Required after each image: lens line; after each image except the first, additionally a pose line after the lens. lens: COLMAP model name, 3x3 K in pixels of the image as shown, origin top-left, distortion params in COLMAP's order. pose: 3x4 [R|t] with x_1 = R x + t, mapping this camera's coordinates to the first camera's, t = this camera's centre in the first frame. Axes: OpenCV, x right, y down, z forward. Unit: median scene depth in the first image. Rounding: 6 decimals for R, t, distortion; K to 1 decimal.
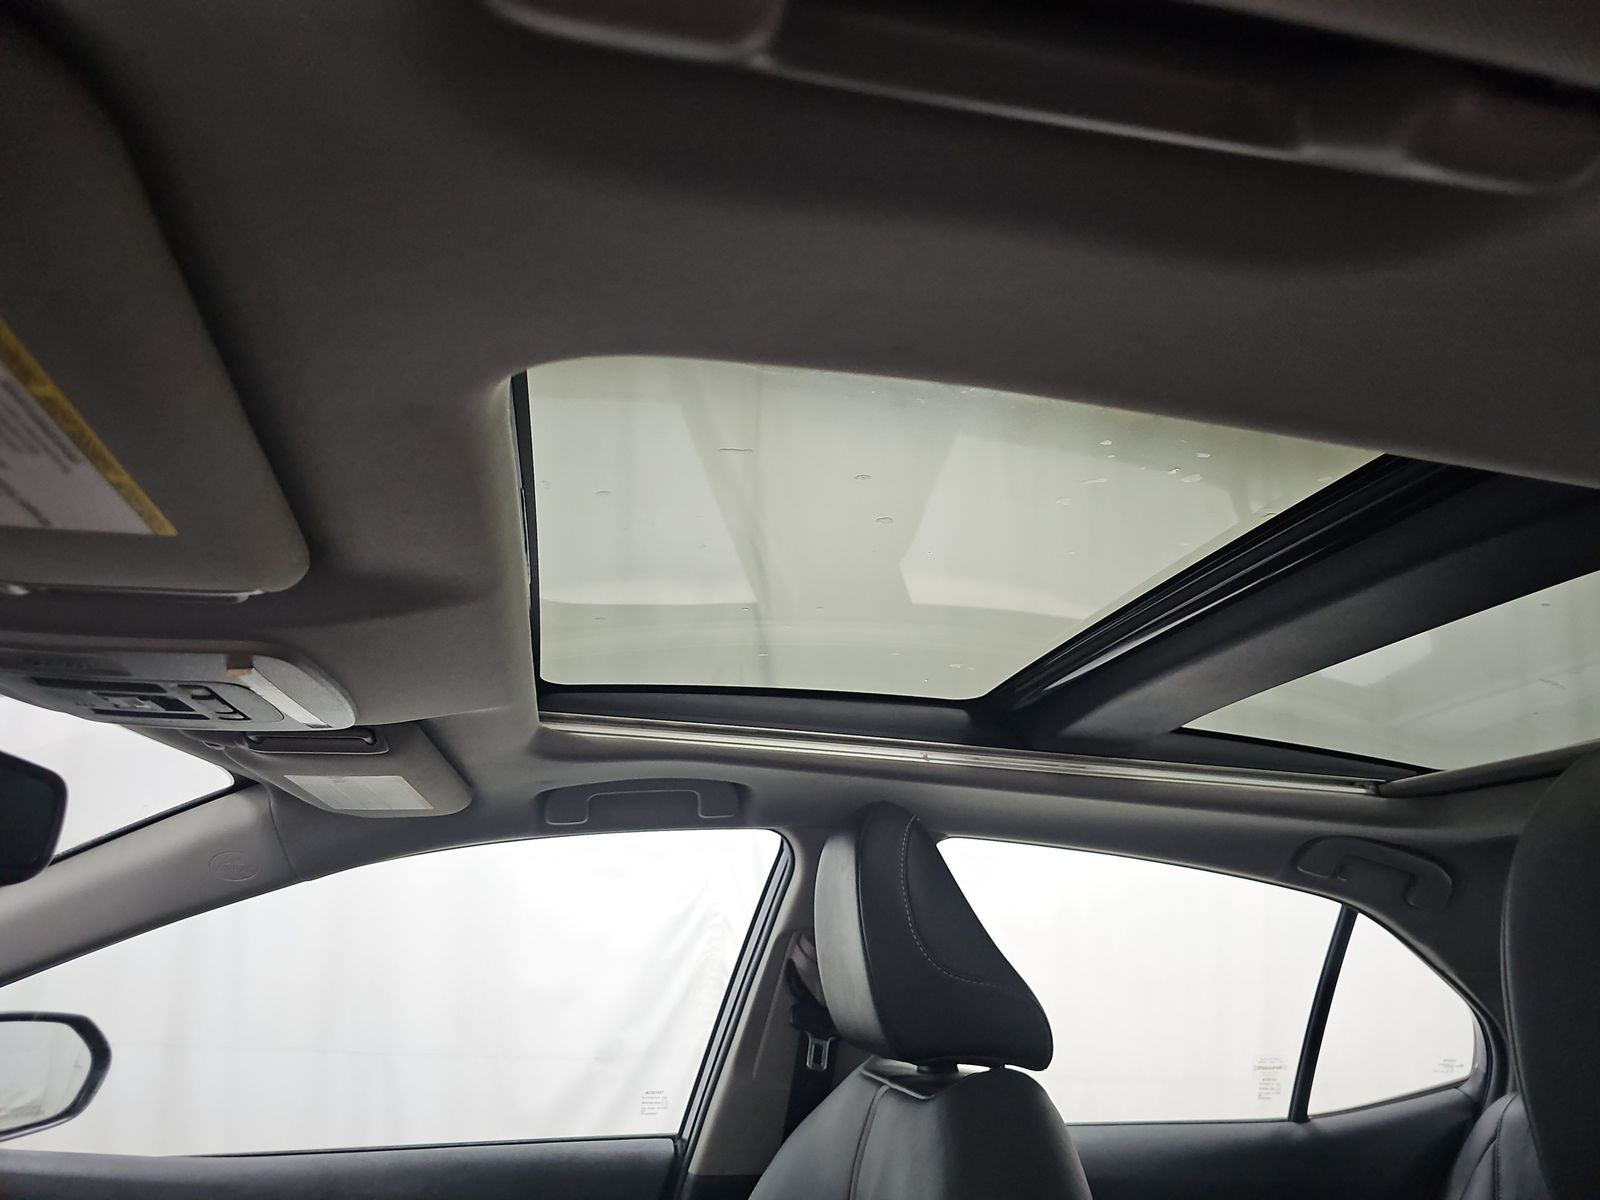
lens RADIAL K [[1065.0, 0, 794.0], [0, 1065.0, 591.6], [0, 0, 1]] dist [0.047960, -0.065264]
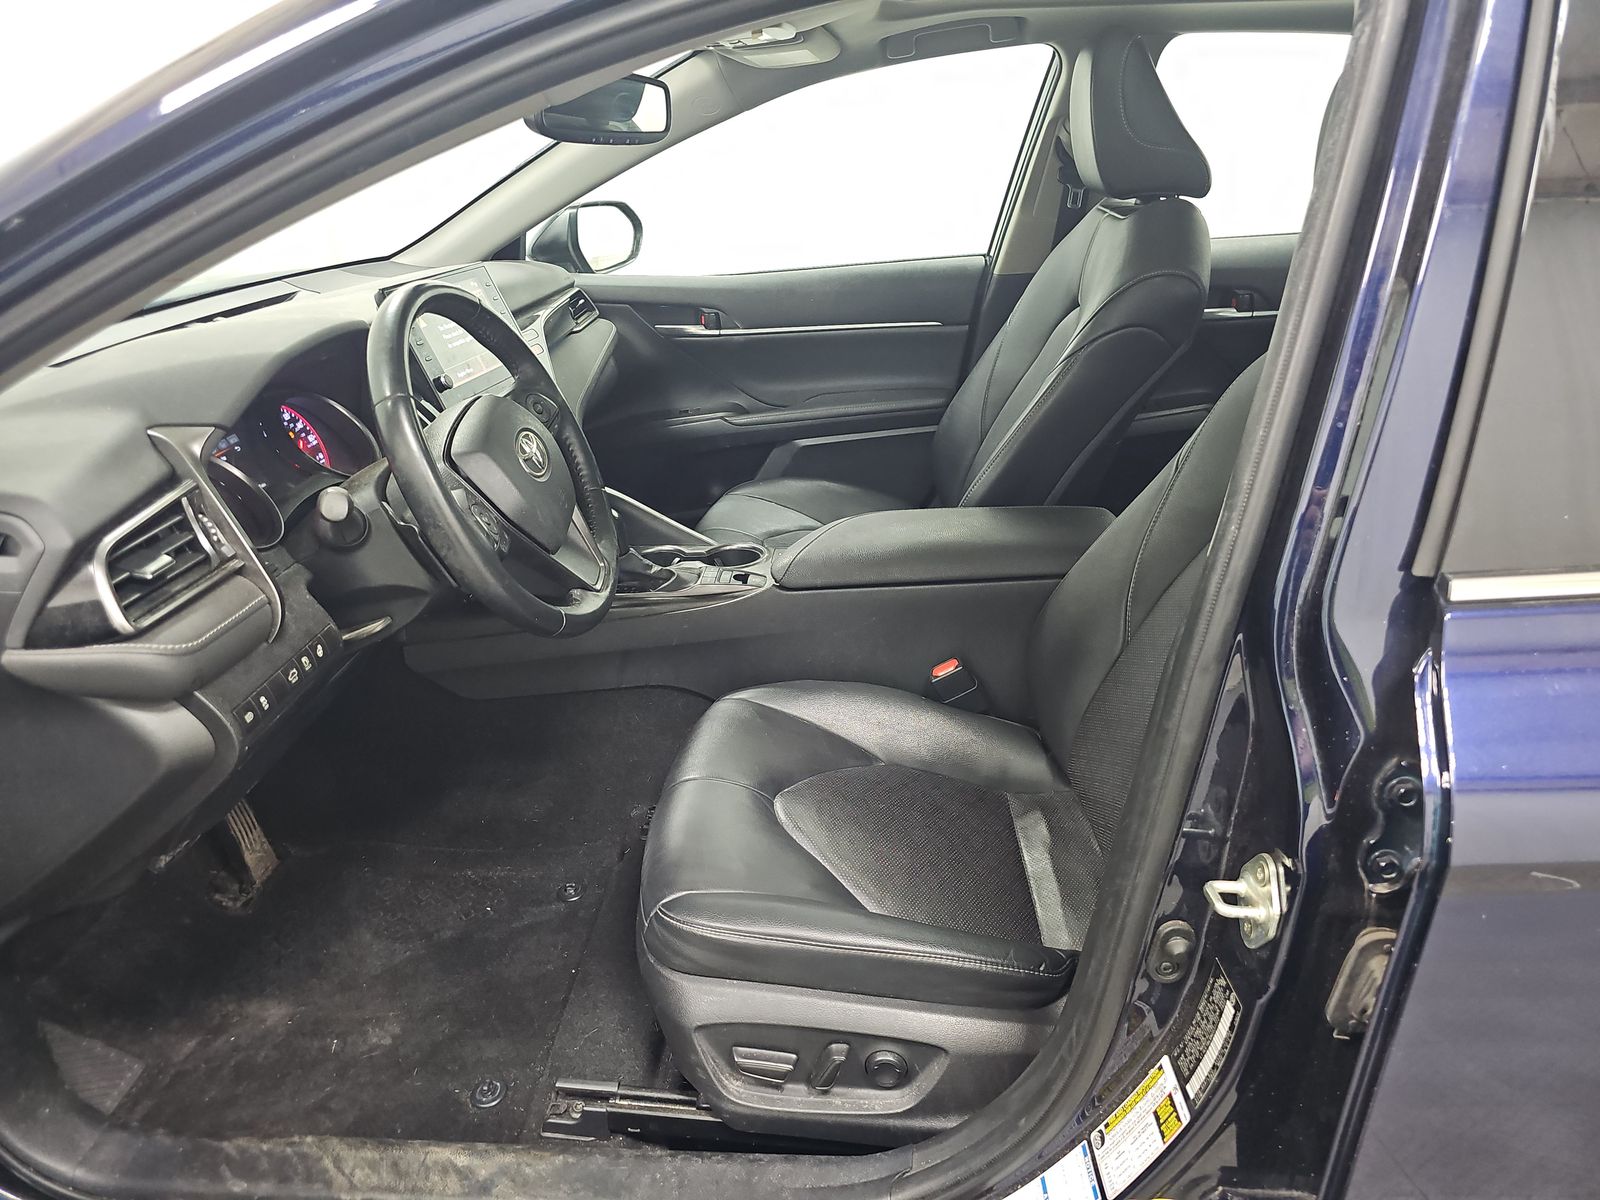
lens RADIAL K [[1065.0, 0, 794.0], [0, 1065.0, 591.6], [0, 0, 1]] dist [0.047960, -0.065264]
pose [[0.958802, 0.047671, -0.280048, 0.091678], [0.154699, 0.739202, 0.655476, -0.220603], [0.238259, -0.671794, 0.701374, -0.549376]]
